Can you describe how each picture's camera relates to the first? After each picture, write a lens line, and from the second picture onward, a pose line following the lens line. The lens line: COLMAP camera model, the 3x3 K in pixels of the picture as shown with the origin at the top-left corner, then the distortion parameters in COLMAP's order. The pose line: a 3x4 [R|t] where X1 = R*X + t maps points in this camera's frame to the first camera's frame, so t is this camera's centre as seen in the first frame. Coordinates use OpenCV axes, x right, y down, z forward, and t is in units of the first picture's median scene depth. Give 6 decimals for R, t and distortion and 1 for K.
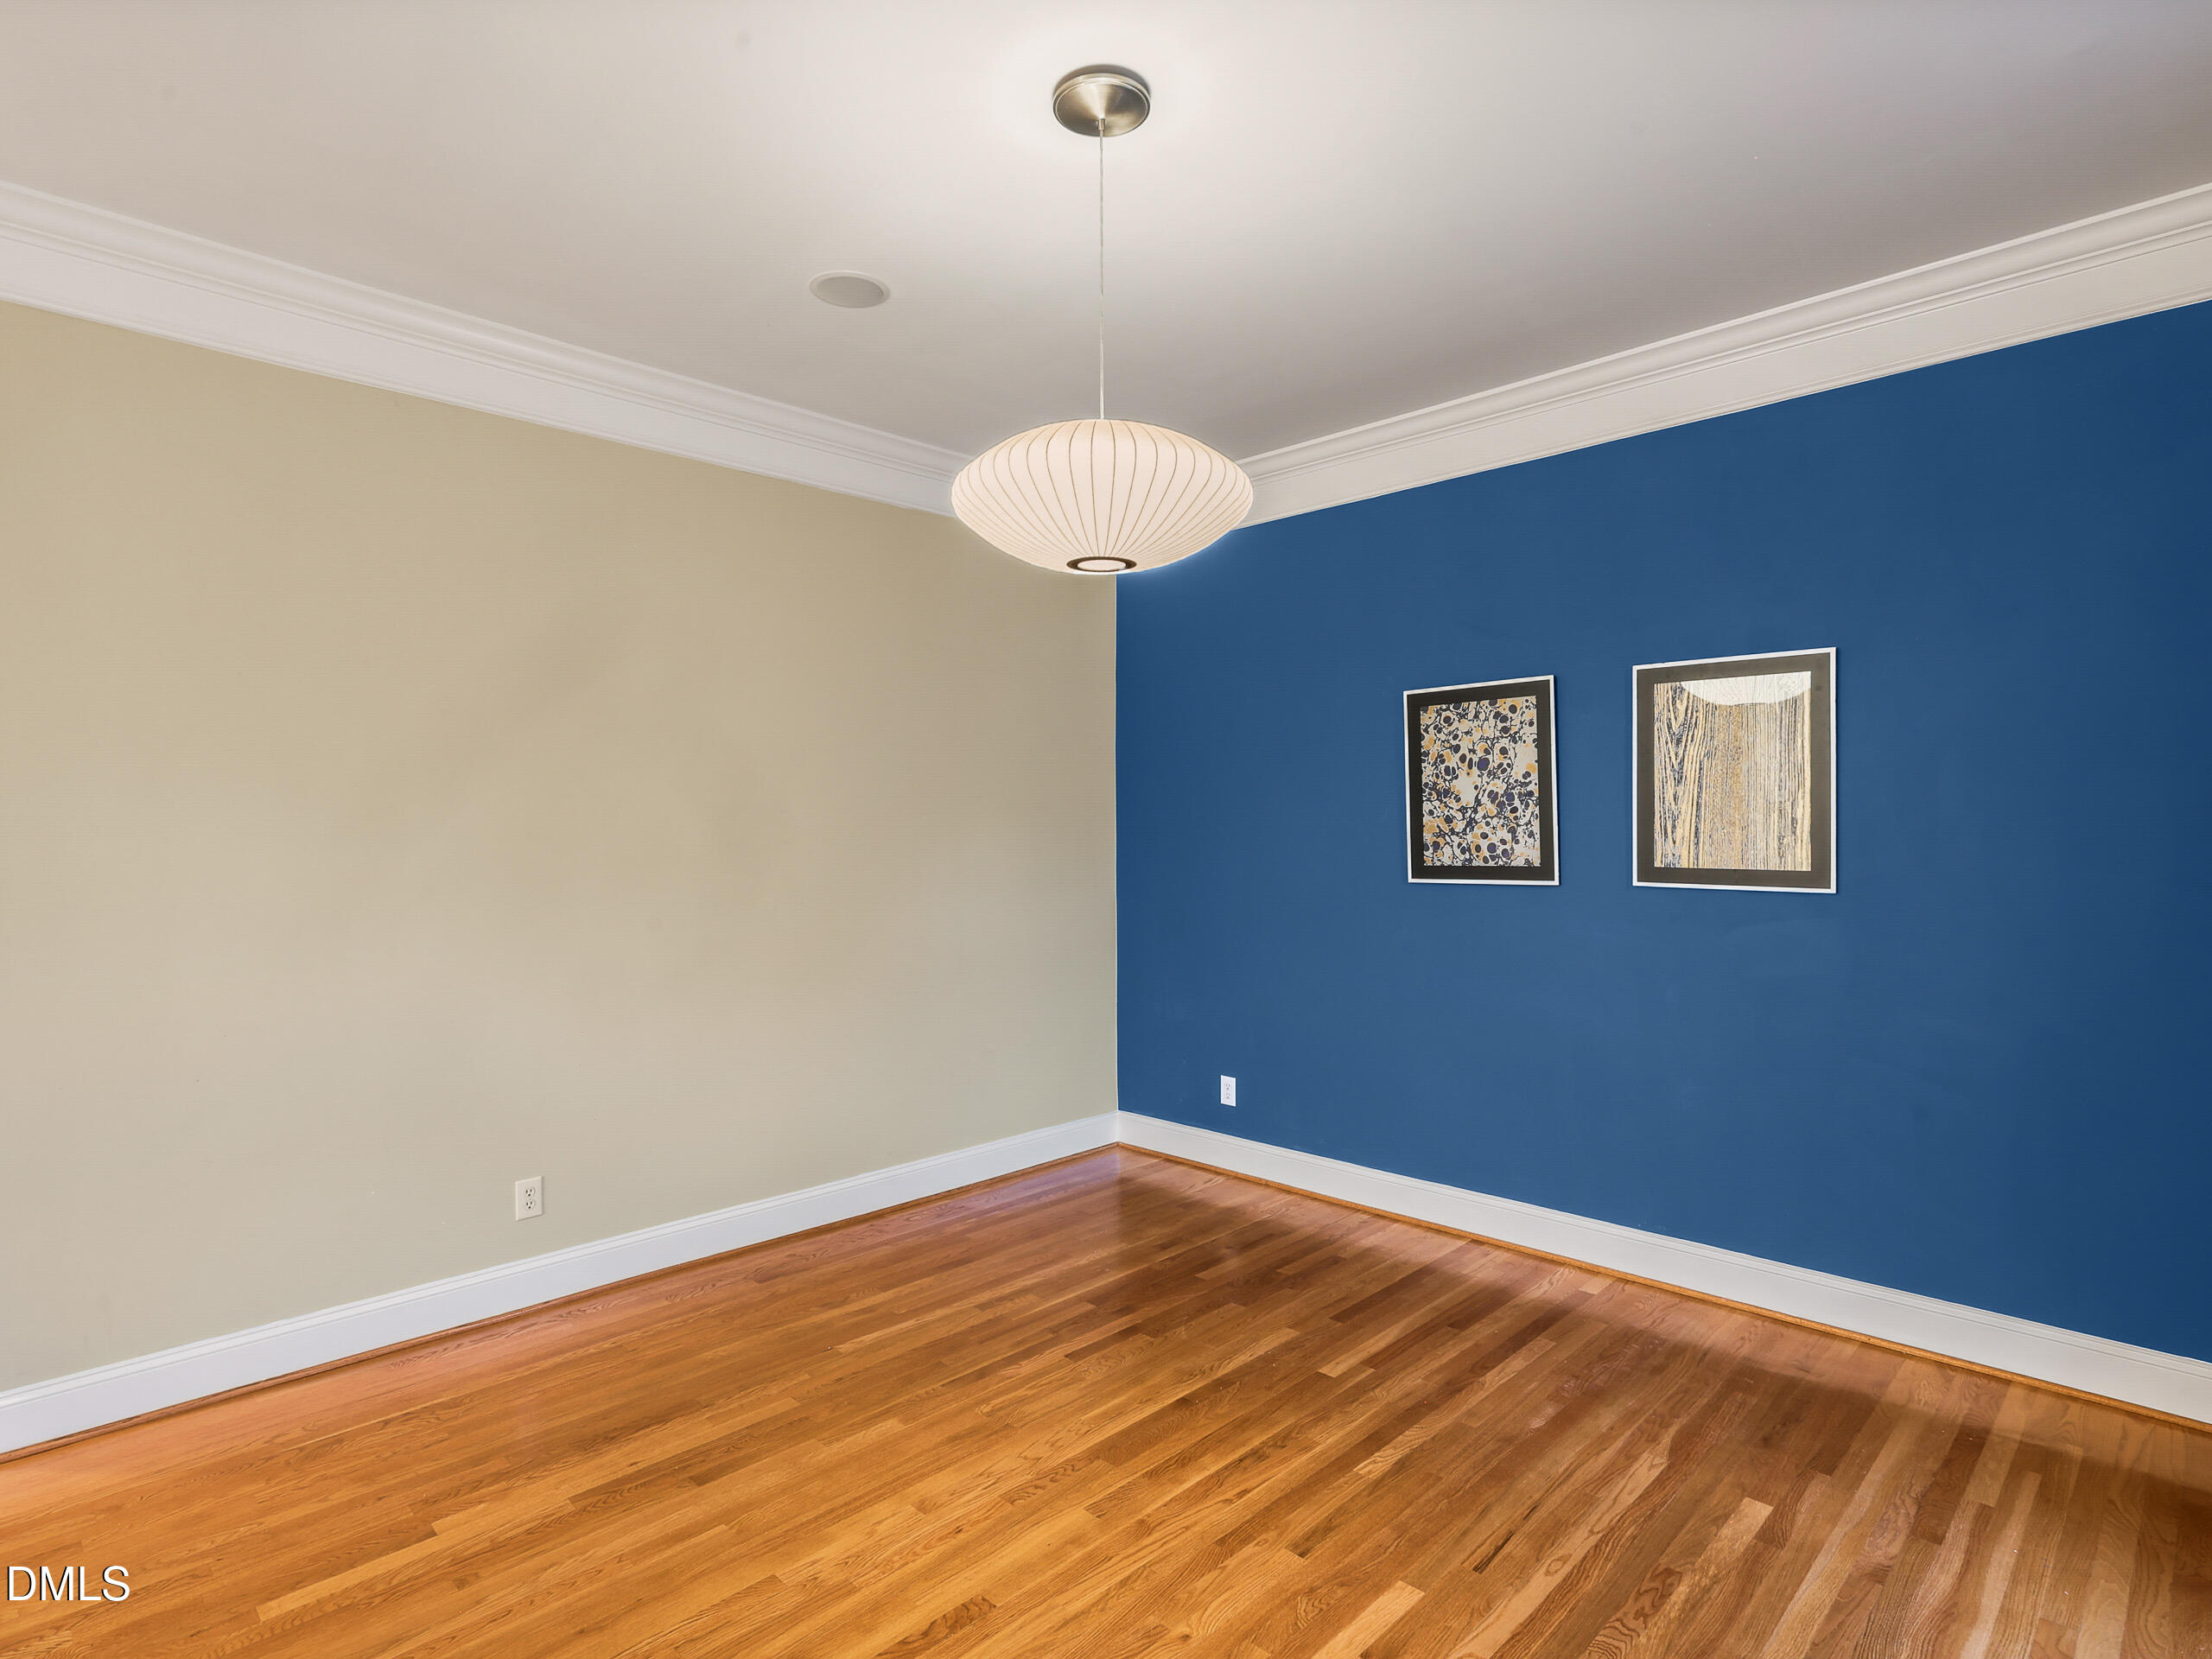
lens RADIAL K [[1149.8, 0, 1082.4], [0, 1149.8, 826.7], [0, 0, 1]] dist [-0.003682, 0.003444]
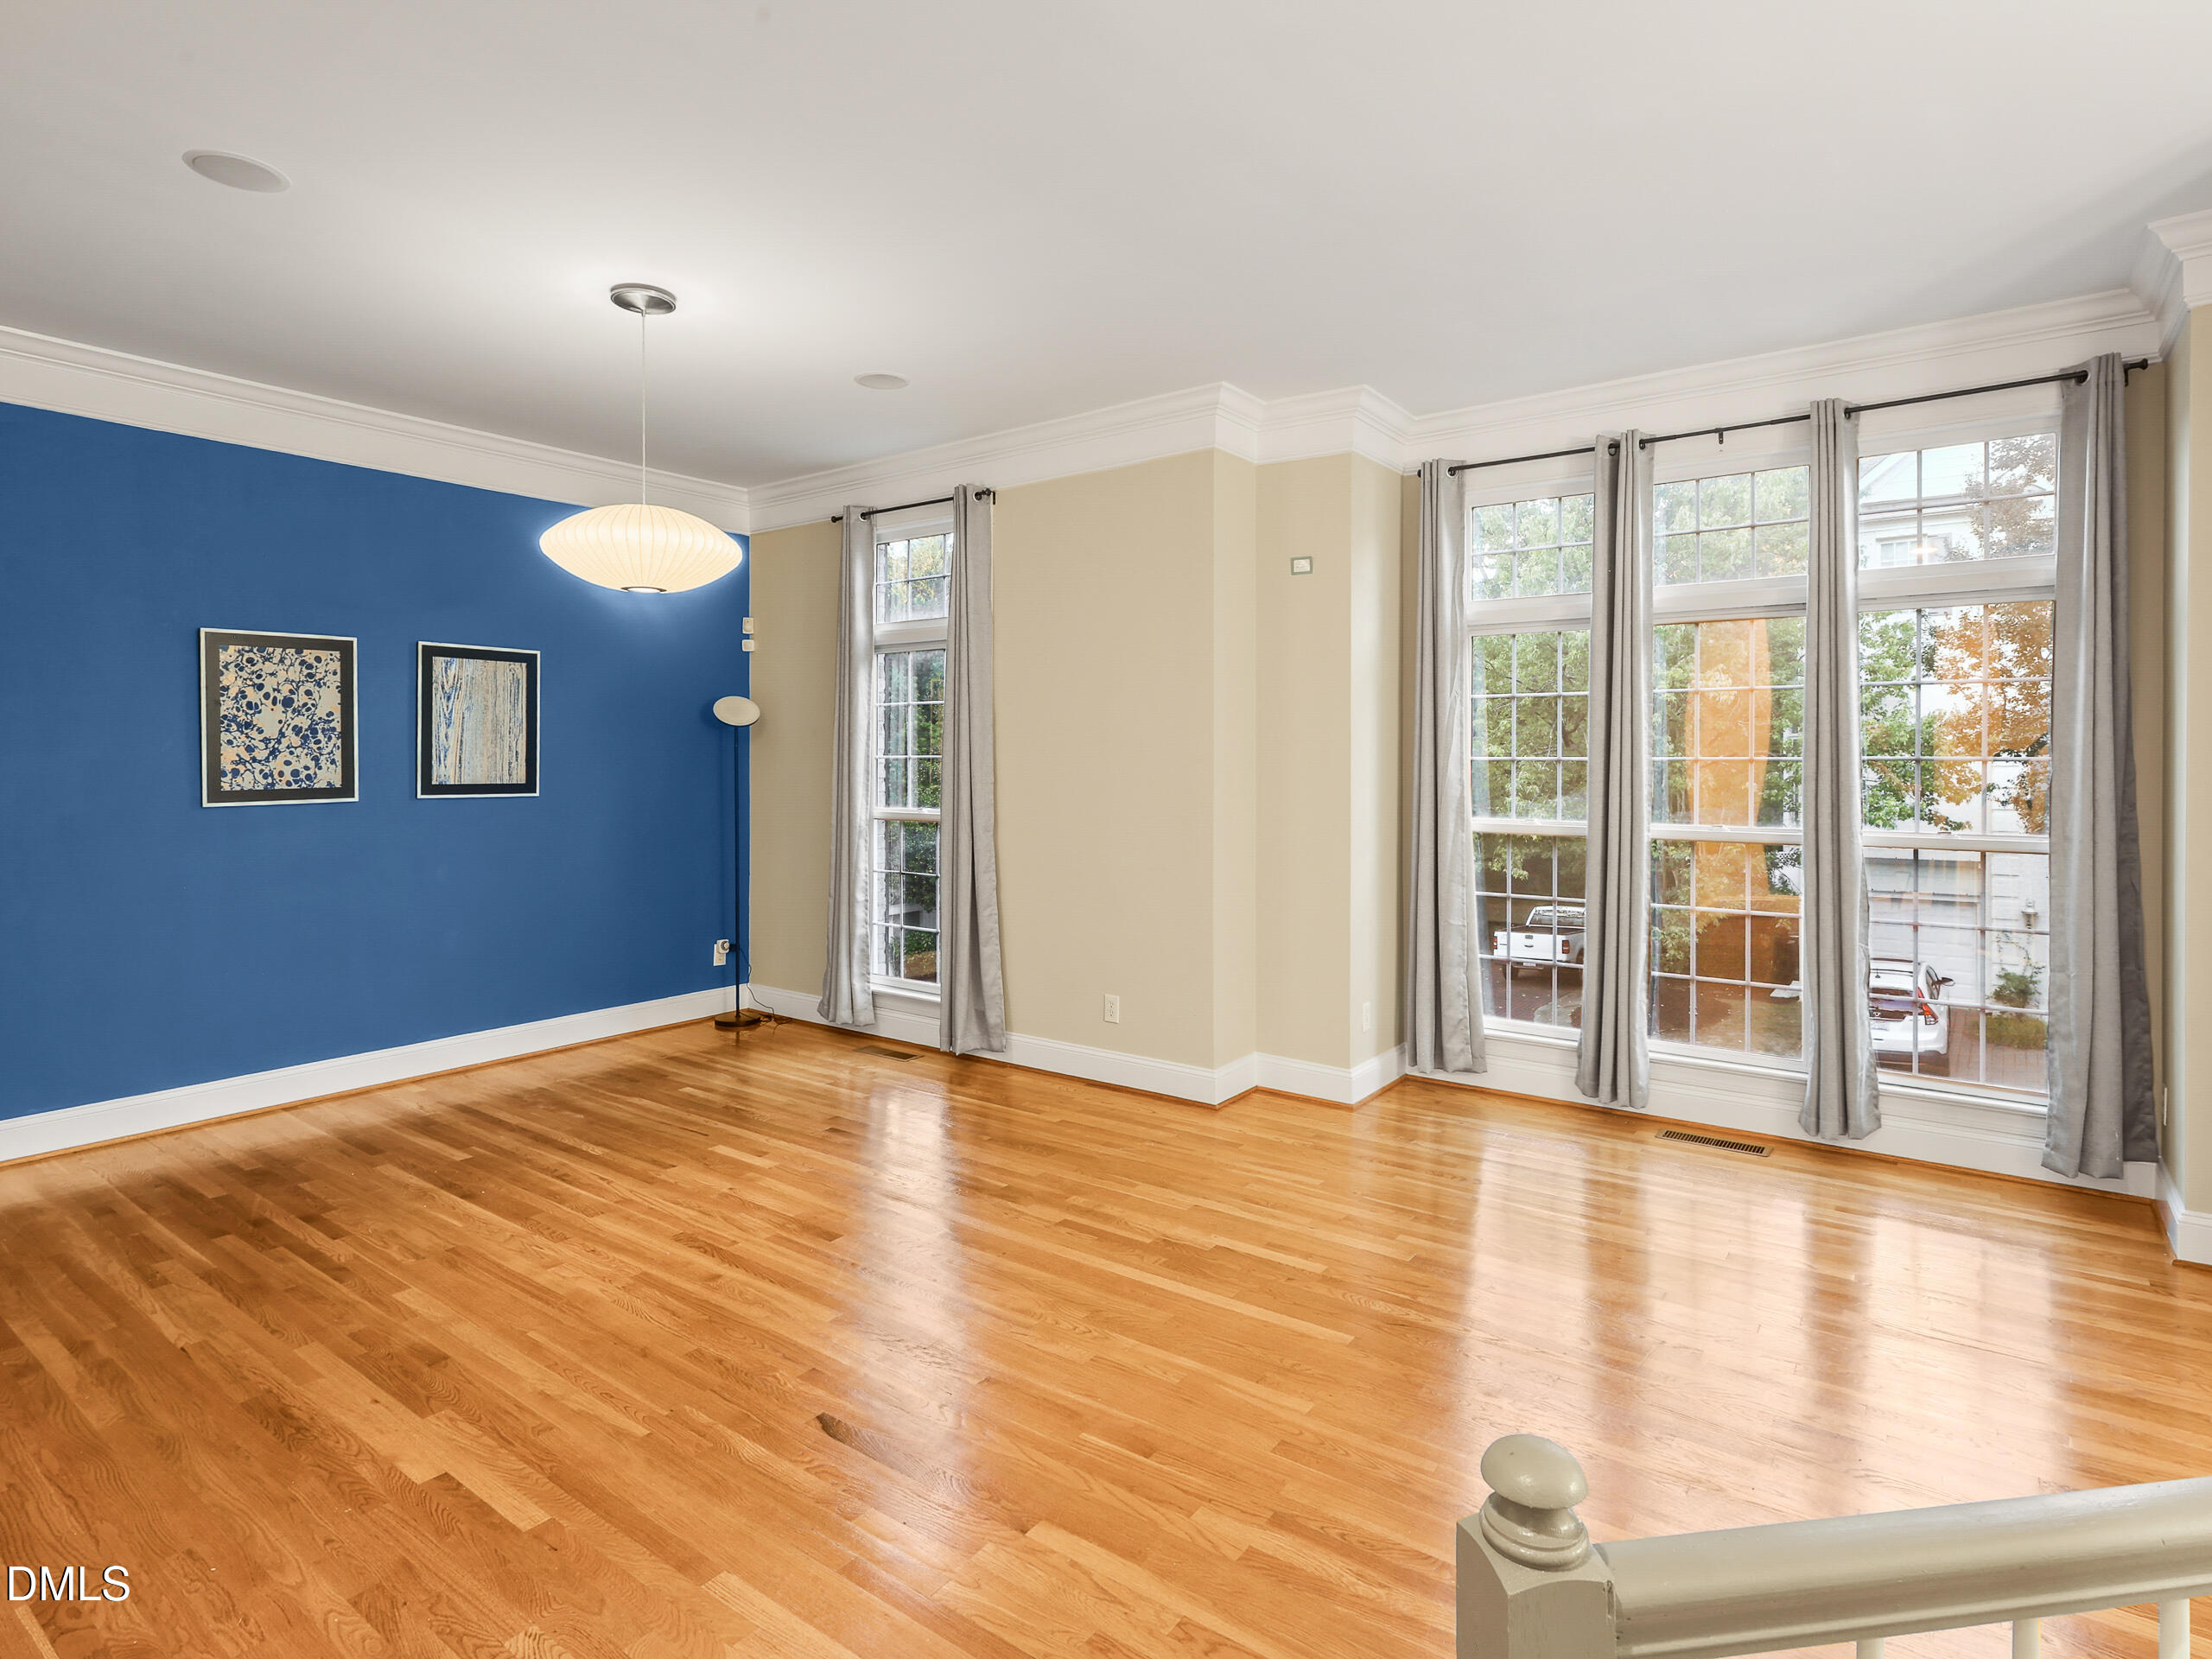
lens RADIAL K [[1175.2, 0, 1103.9], [0, 1175.2, 764.0], [0, 0, 1]] dist [-0.004690, 0.005220]
pose [[-0.147335, -0.001935, 0.989085, -1.096505], [-0.001250, 0.999998, 0.001770, 0.006360], [-0.989086, -0.000976, -0.147337, 0.397203]]
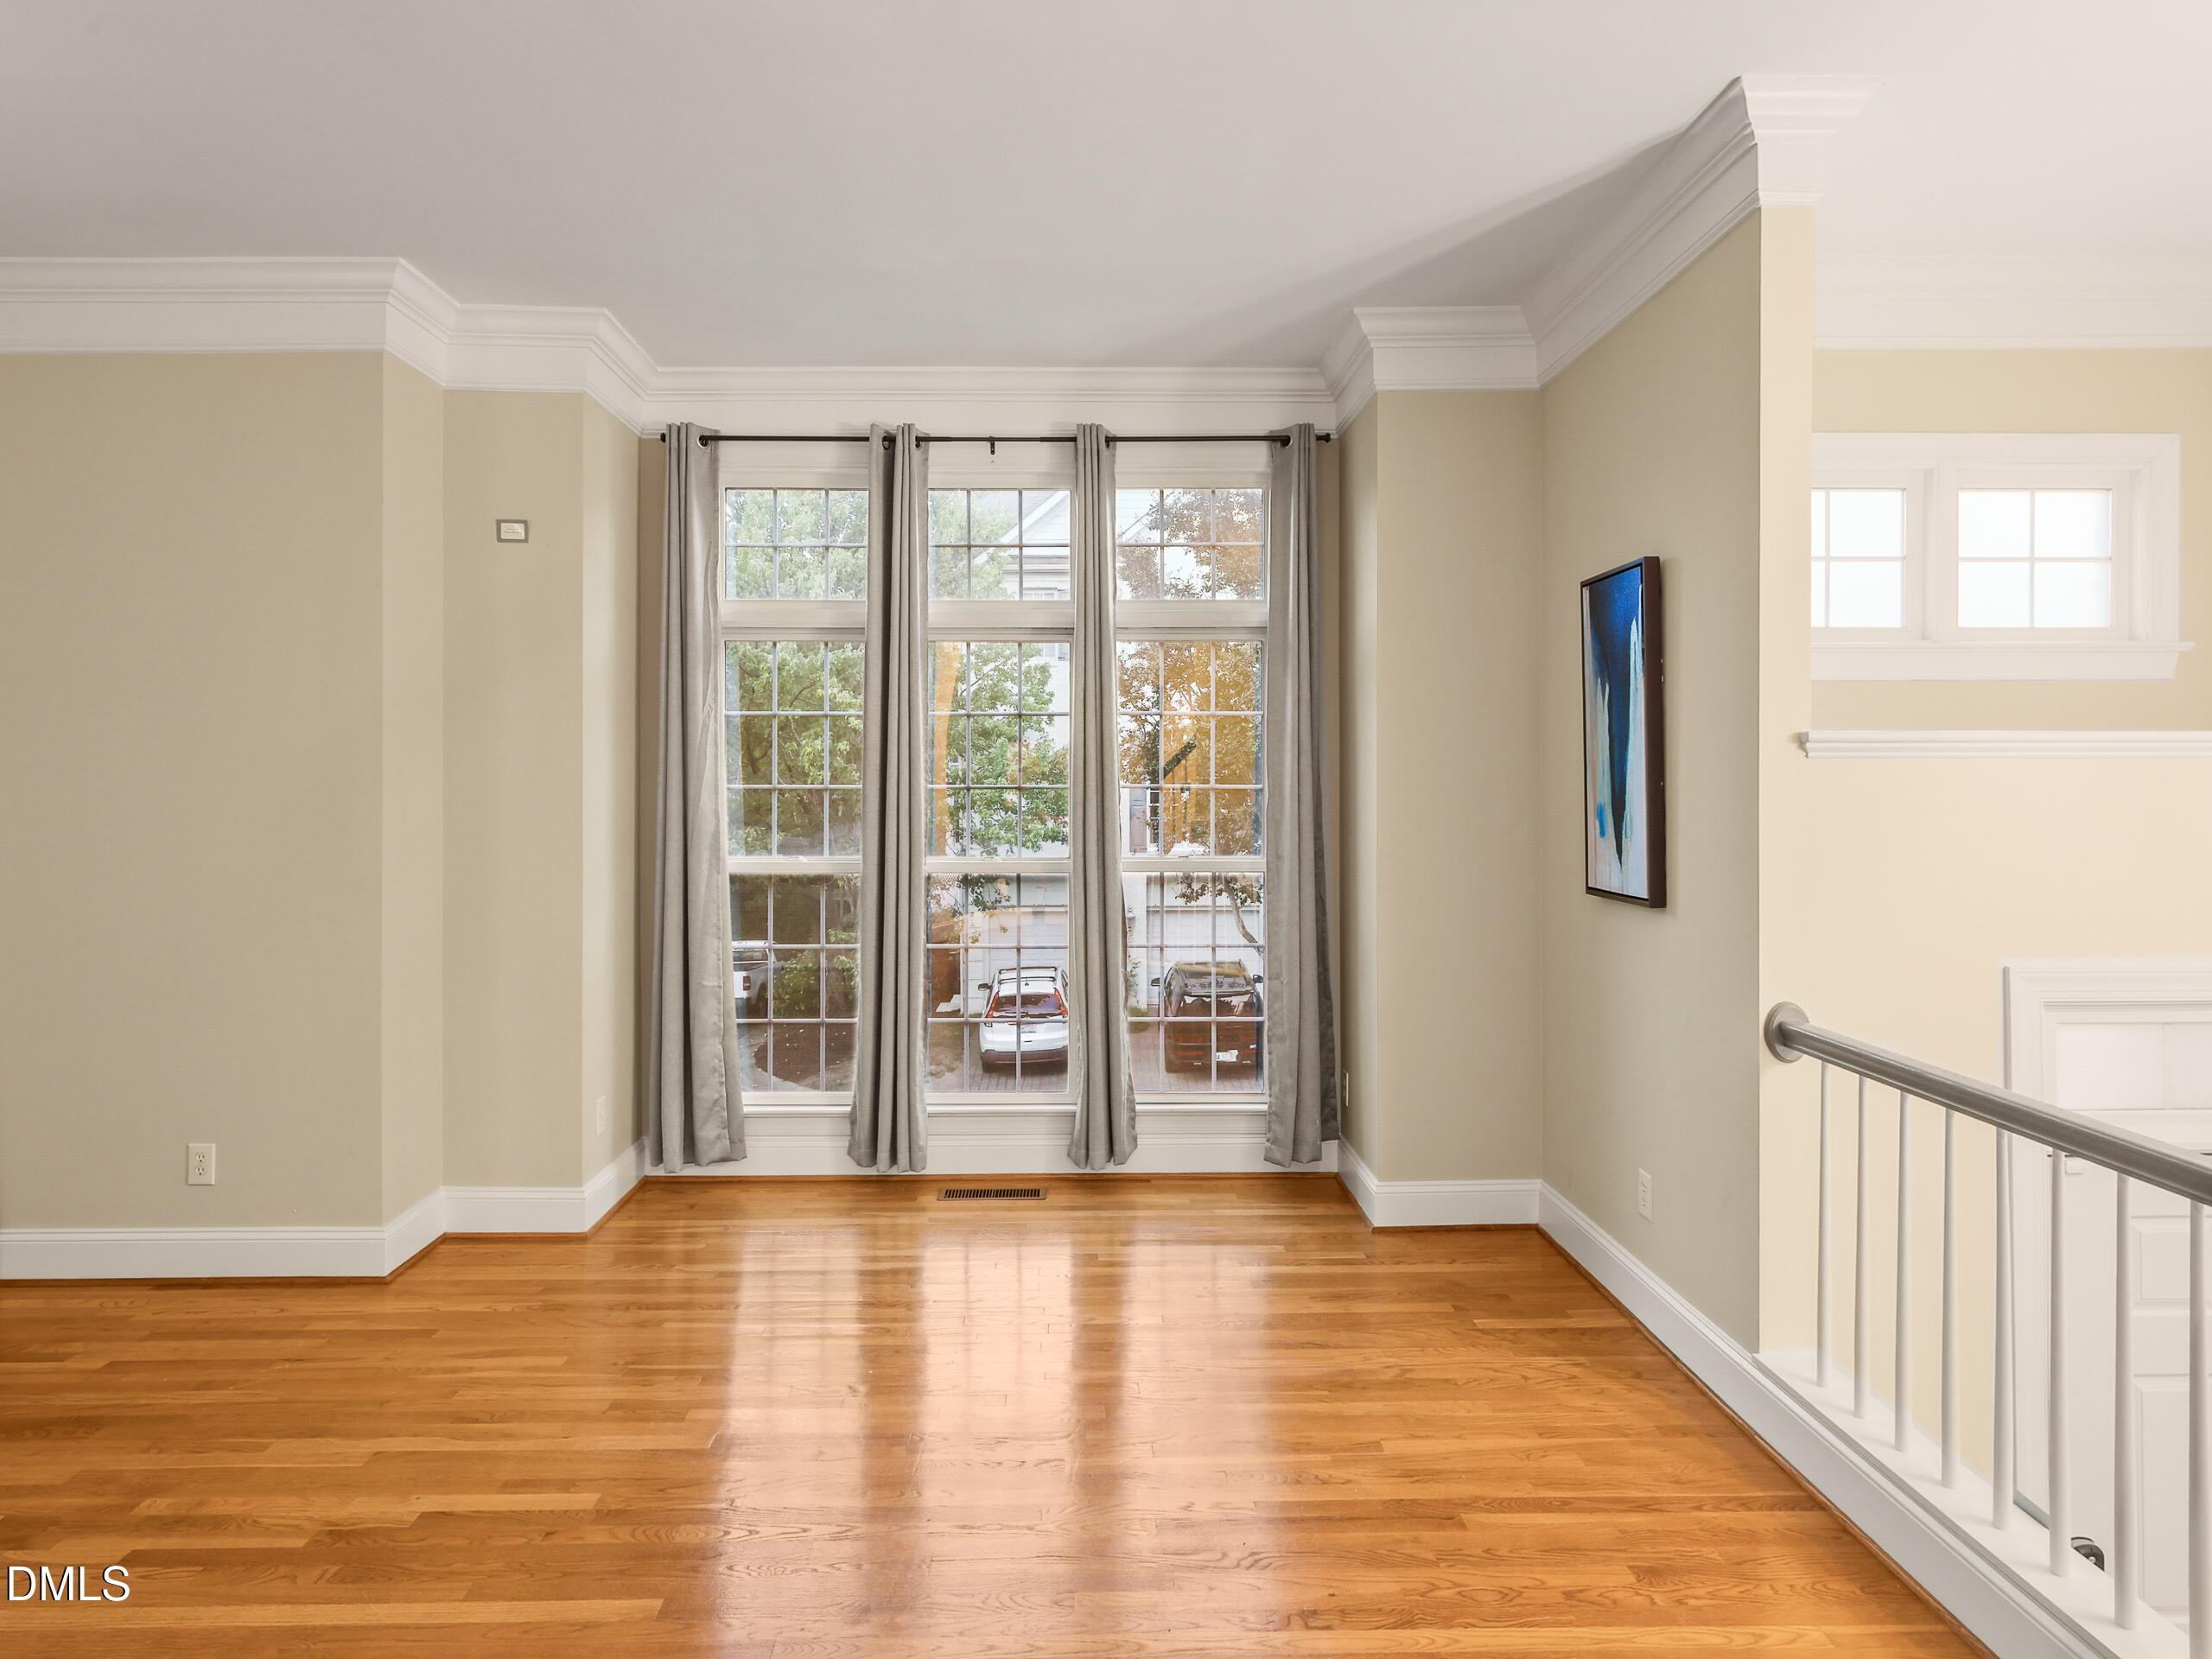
lens RADIAL K [[1241.7, 0, 1078.4], [0, 1241.7, 778.5], [0, 0, 1]] dist [0.001831, -0.000169]
pose [[-0.715398, 0.008490, 0.698665, -0.892293], [0.002765, 0.999953, -0.009319, 0.007110], [-0.698711, -0.004735, -0.715388, 0.401553]]
